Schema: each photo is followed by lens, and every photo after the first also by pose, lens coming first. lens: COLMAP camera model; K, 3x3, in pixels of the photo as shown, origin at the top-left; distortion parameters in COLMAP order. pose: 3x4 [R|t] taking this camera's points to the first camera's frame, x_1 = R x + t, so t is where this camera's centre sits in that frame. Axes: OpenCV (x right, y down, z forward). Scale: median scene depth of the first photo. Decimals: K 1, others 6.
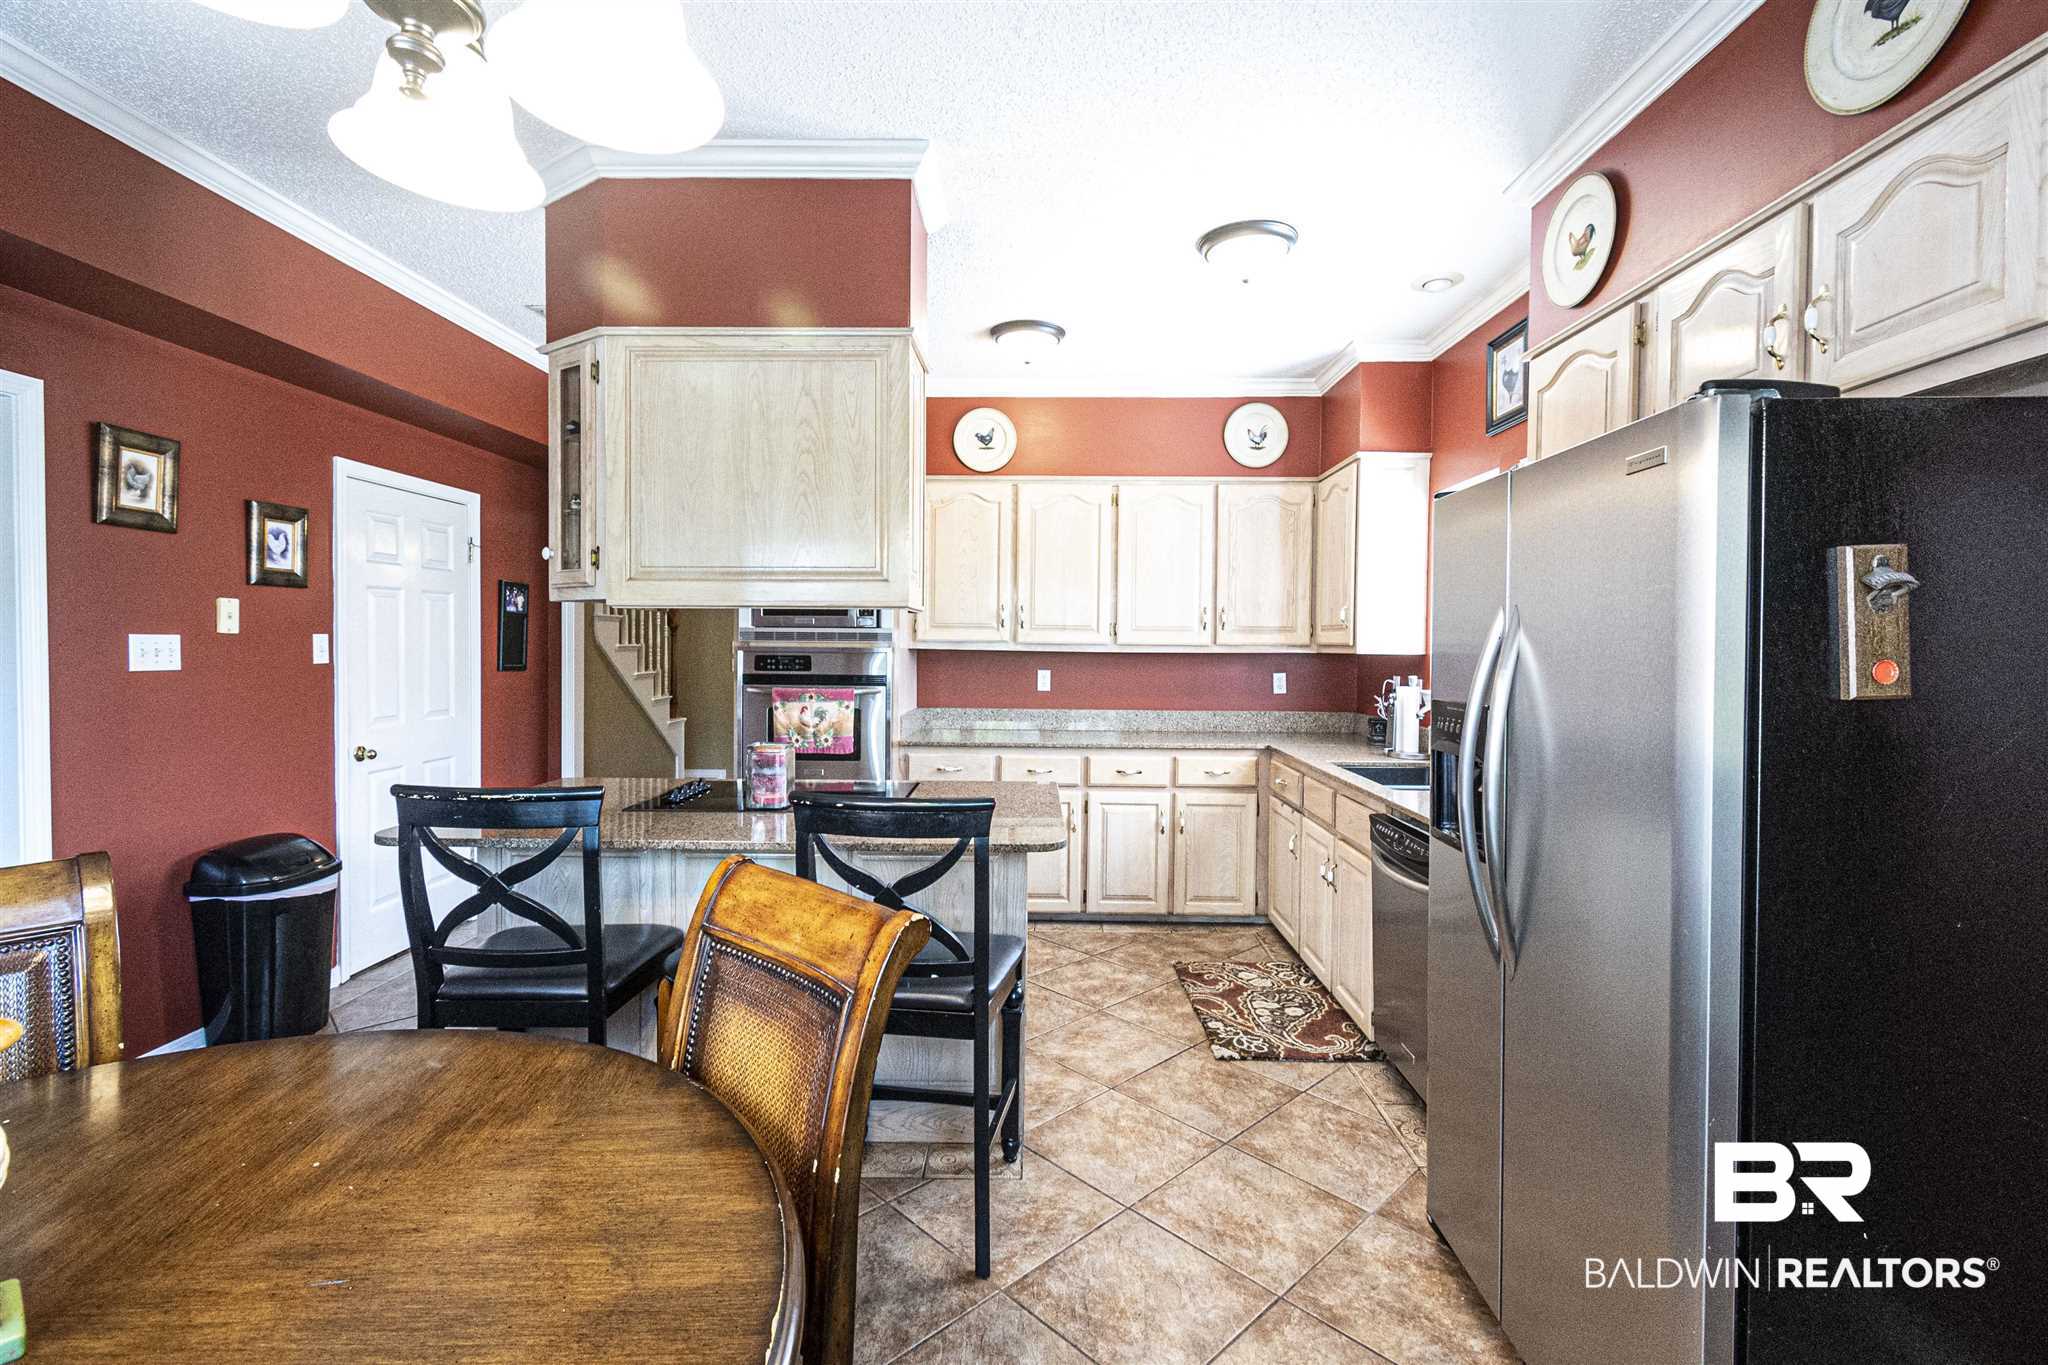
lens RADIAL K [[910.9, 0, 1025.3], [0, 910.9, 663.5], [0, 0, 1]] dist [0.007137, -0.000863]
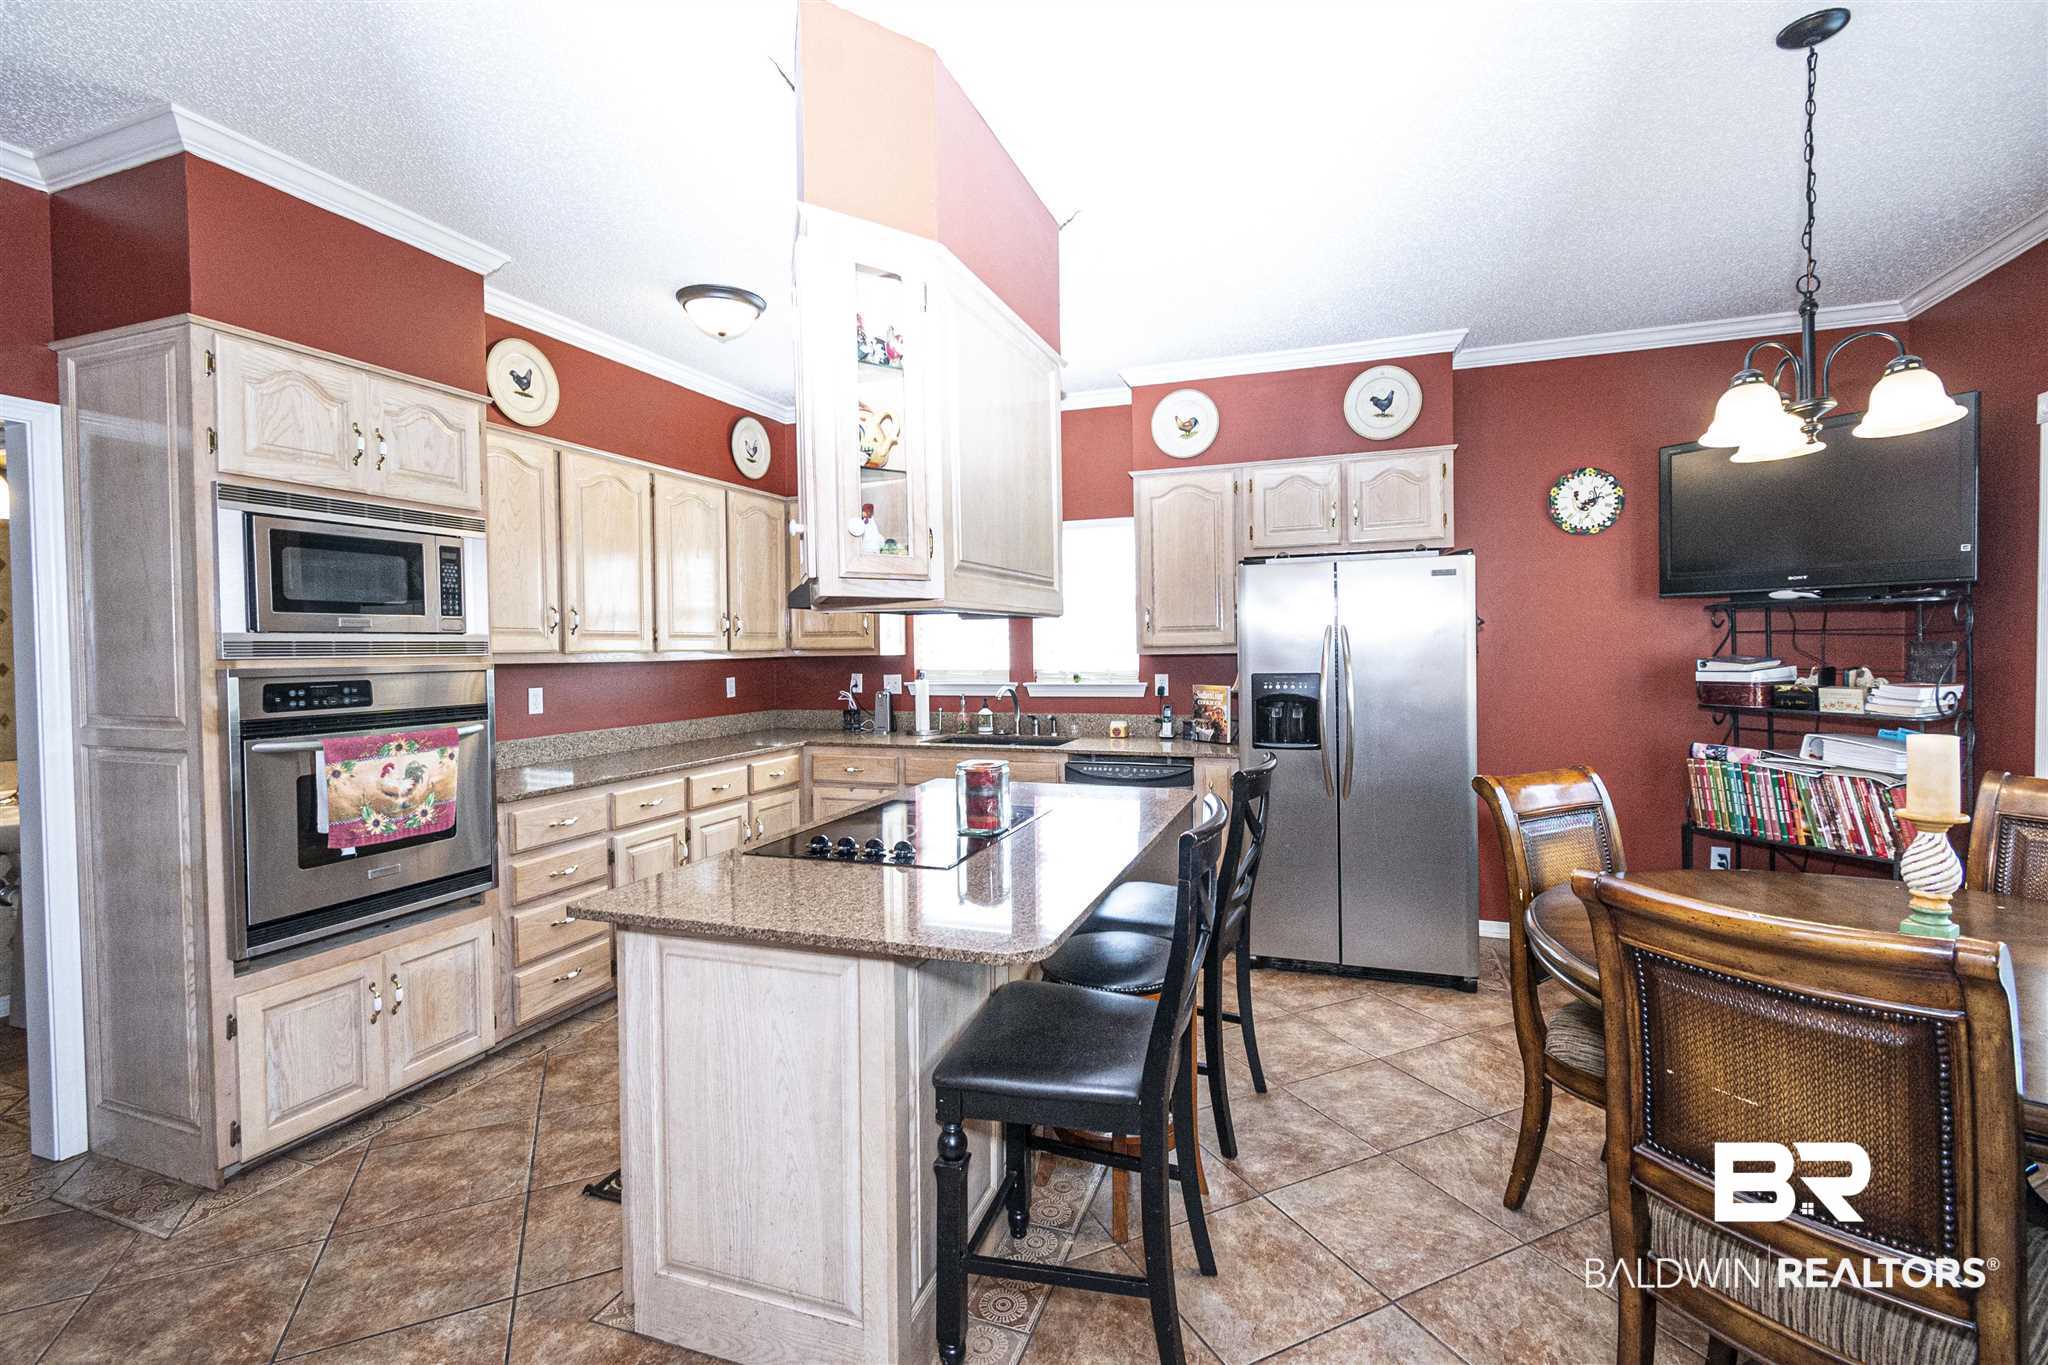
lens RADIAL K [[910.9, 0, 1028.7], [0, 910.9, 671.1], [0, 0, 1]] dist [0.007137, -0.000863]
pose [[0.319130, -0.039063, 0.946905, -0.671719], [0.033936, 0.998980, 0.029774, -0.017998], [-0.947103, 0.022632, 0.320131, 0.394877]]
